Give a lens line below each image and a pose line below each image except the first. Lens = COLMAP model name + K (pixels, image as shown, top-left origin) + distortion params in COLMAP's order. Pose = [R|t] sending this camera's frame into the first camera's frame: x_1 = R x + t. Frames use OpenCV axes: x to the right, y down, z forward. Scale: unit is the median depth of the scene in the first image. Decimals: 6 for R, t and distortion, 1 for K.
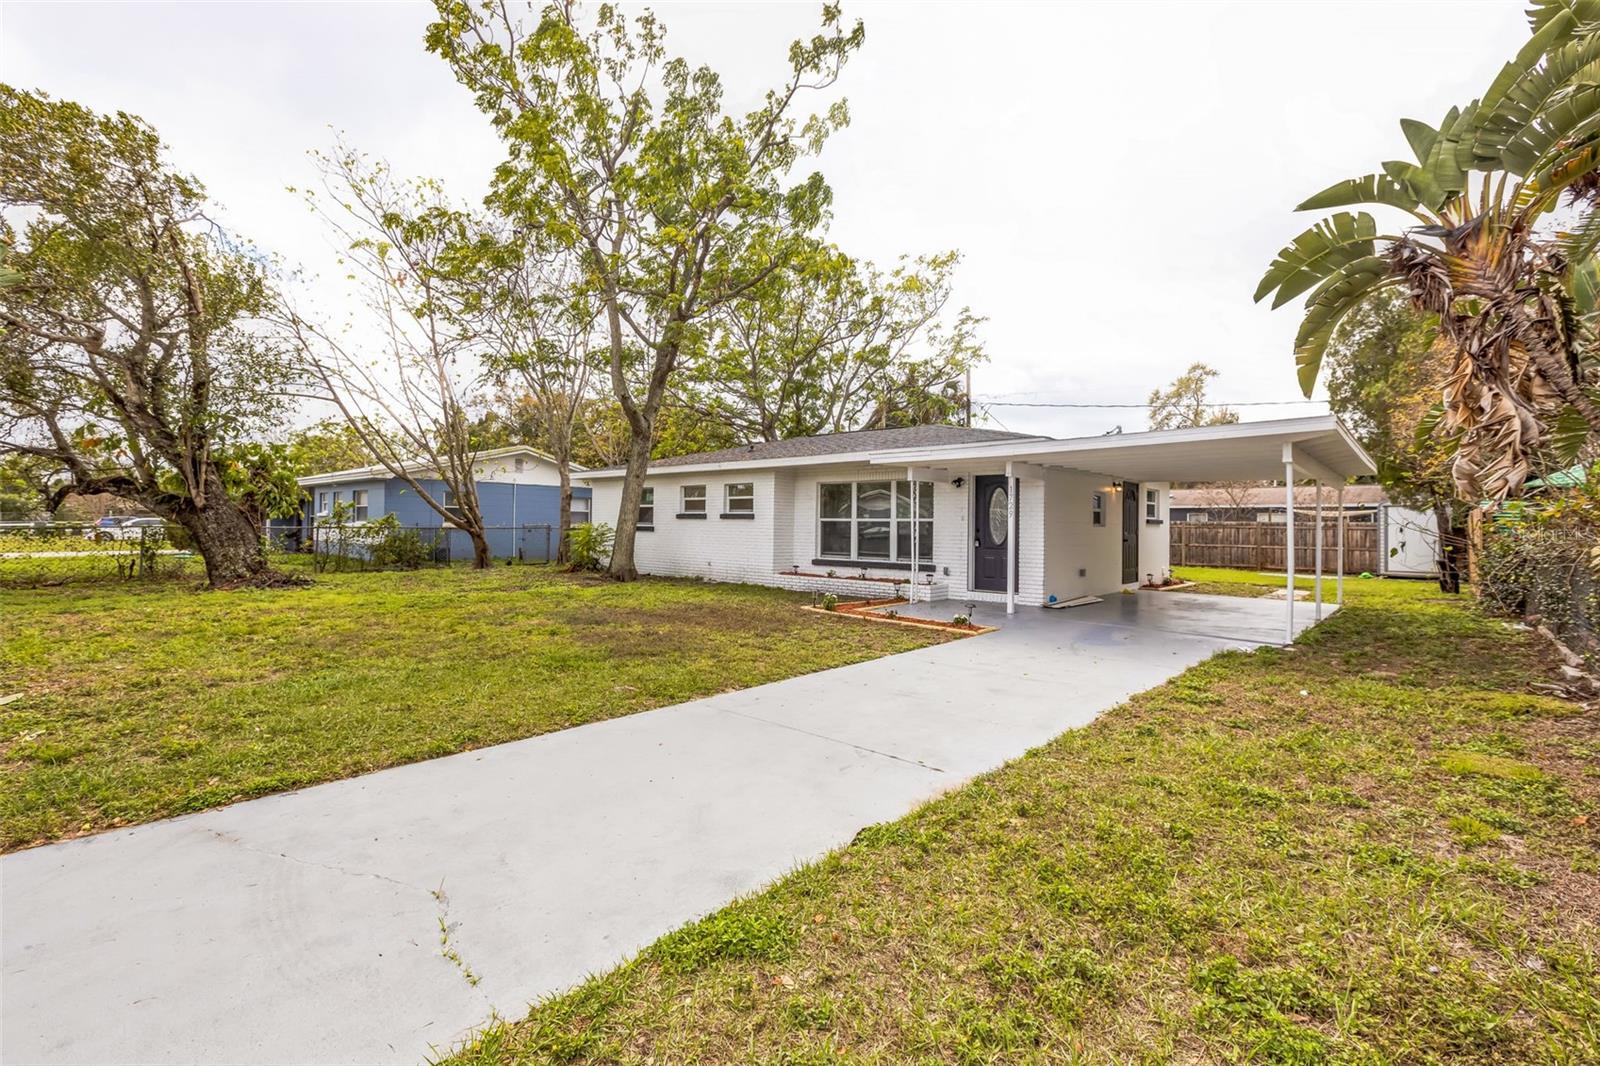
lens RADIAL K [[716.1, 0, 793.3], [0, 716.1, 521.1], [0, 0, 1]] dist [0.003156, 0.000267]
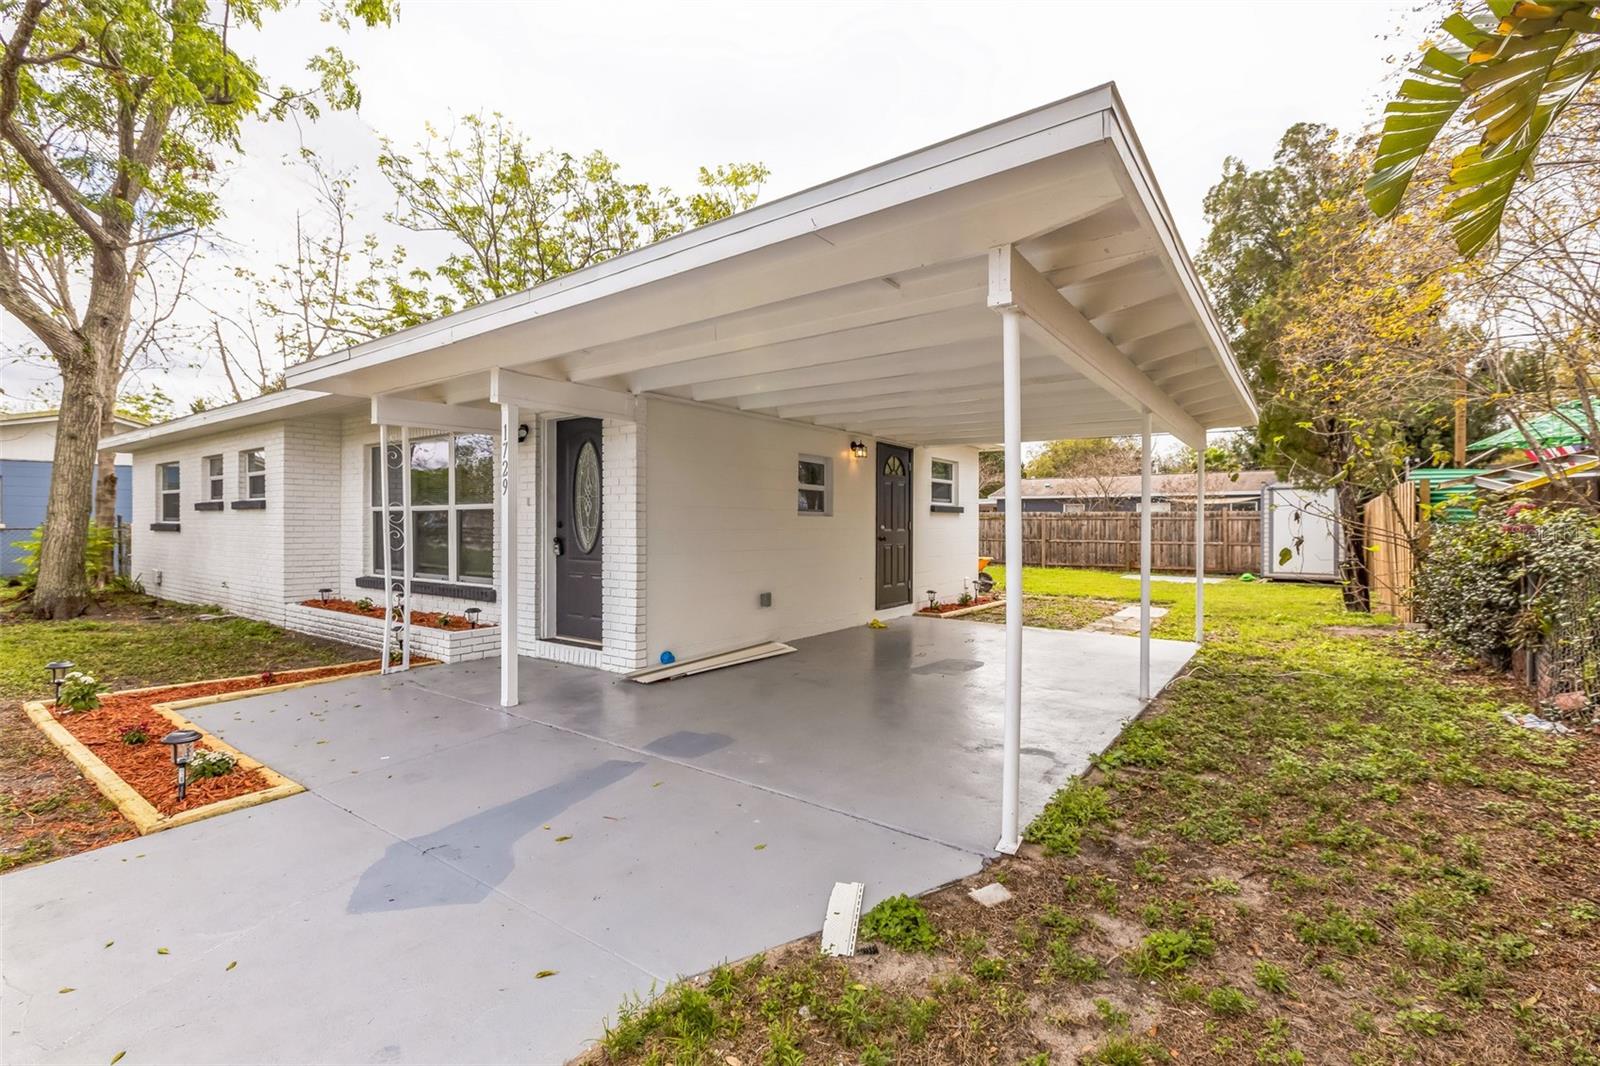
lens RADIAL K [[716.1, 0, 796.7], [0, 716.1, 537.1], [0, 0, 1]] dist [0.003156, 0.000267]
pose [[0.994297, -0.011844, 0.105983, 0.282922], [0.009041, 0.999598, 0.026887, 0.007186], [-0.106259, -0.025776, 0.994004, 0.343943]]
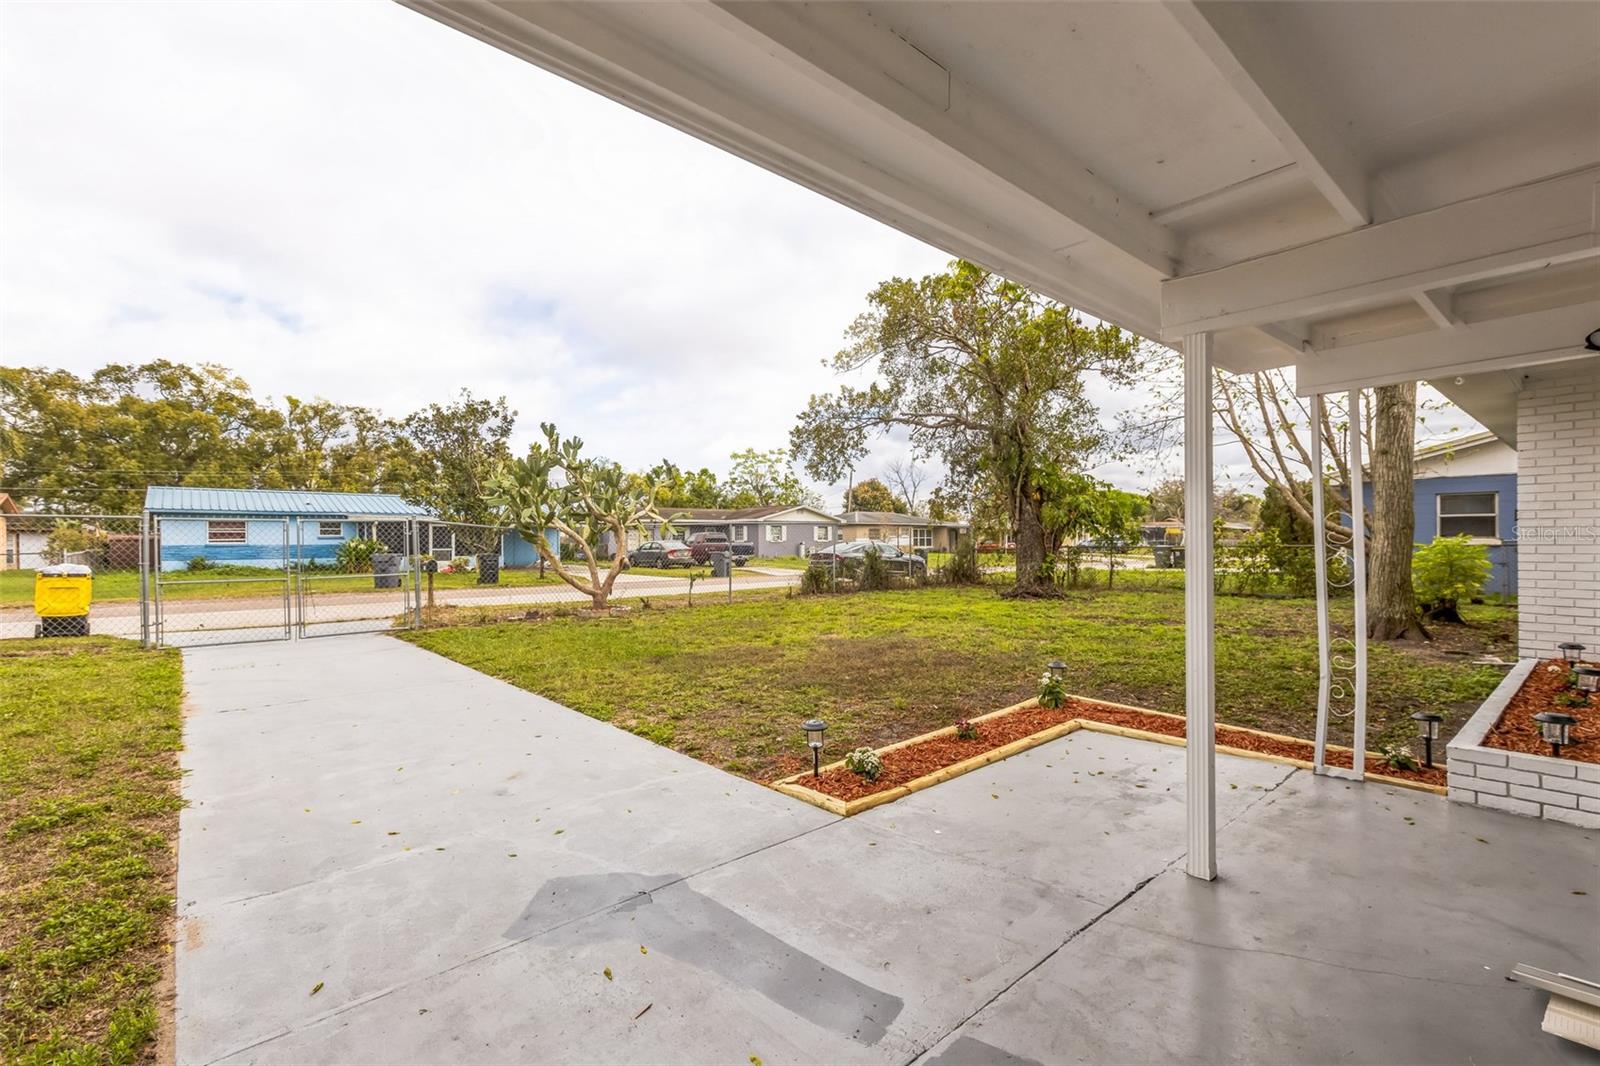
lens RADIAL K [[716.1, 0, 793.7], [0, 716.1, 542.4], [0, 0, 1]] dist [0.003156, 0.000267]
pose [[-0.139714, -0.016169, -0.990060, 0.374438], [0.018331, 0.999653, -0.018913, 0.009091], [0.990022, -0.020792, -0.139370, 0.585709]]
